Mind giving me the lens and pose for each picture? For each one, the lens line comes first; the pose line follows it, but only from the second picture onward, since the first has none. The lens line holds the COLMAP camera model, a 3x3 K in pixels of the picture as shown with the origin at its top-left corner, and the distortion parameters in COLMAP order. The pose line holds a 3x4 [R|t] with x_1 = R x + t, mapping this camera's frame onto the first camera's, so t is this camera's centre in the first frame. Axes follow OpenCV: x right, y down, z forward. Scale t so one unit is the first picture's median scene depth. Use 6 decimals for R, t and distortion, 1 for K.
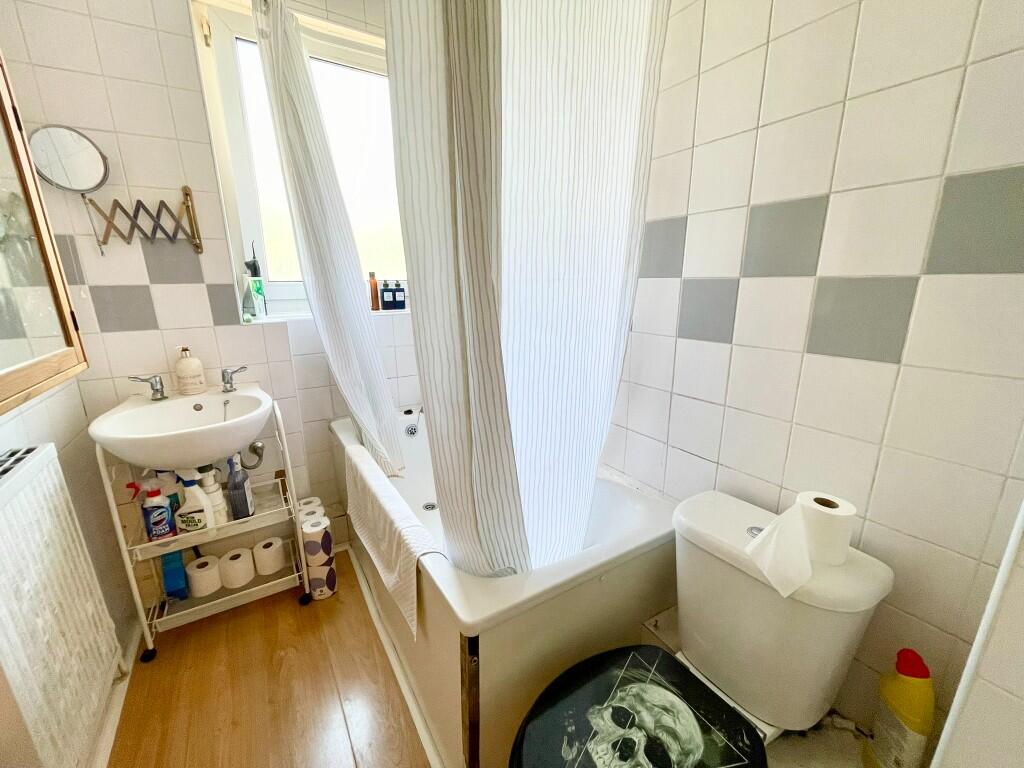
lens RADIAL K [[412.6, 0, 518.3], [0, 412.6, 382.9], [0, 0, 1]] dist [-0.005628, 0.001149]
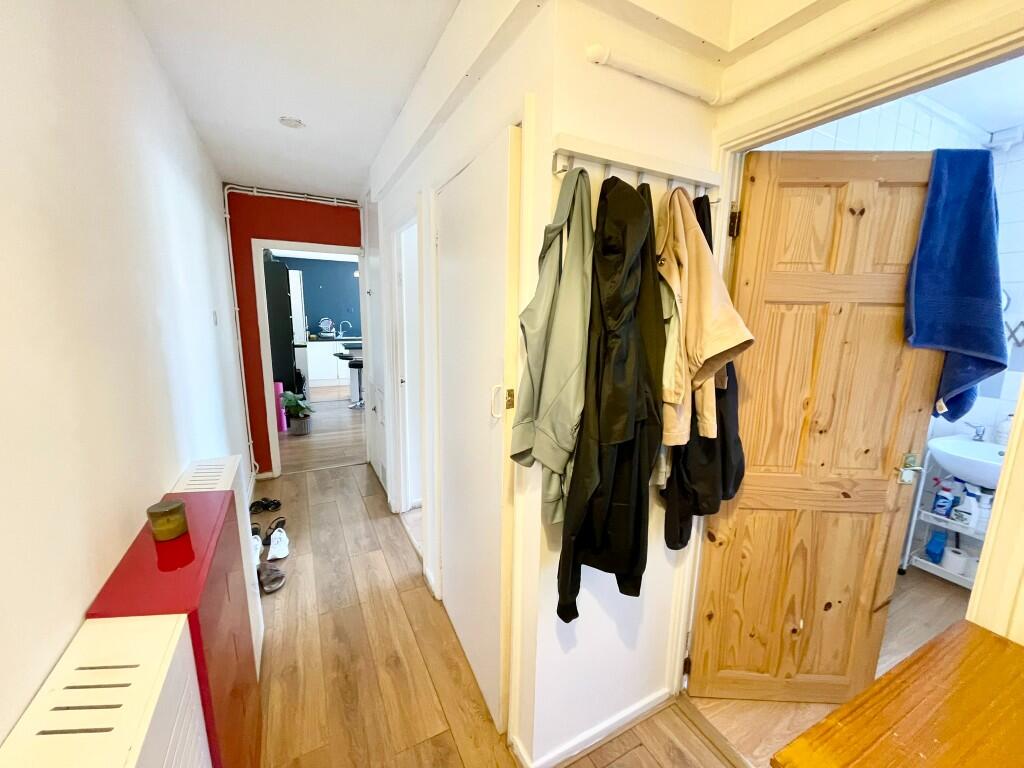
lens RADIAL K [[412.6, 0, 517.9], [0, 412.6, 388.2], [0, 0, 1]] dist [-0.005628, 0.001149]
pose [[-0.090277, 0.184188, -0.978736, 0.837636], [-0.254466, 0.945862, 0.201473, -0.019892], [0.962859, 0.267243, -0.038520, -0.736473]]
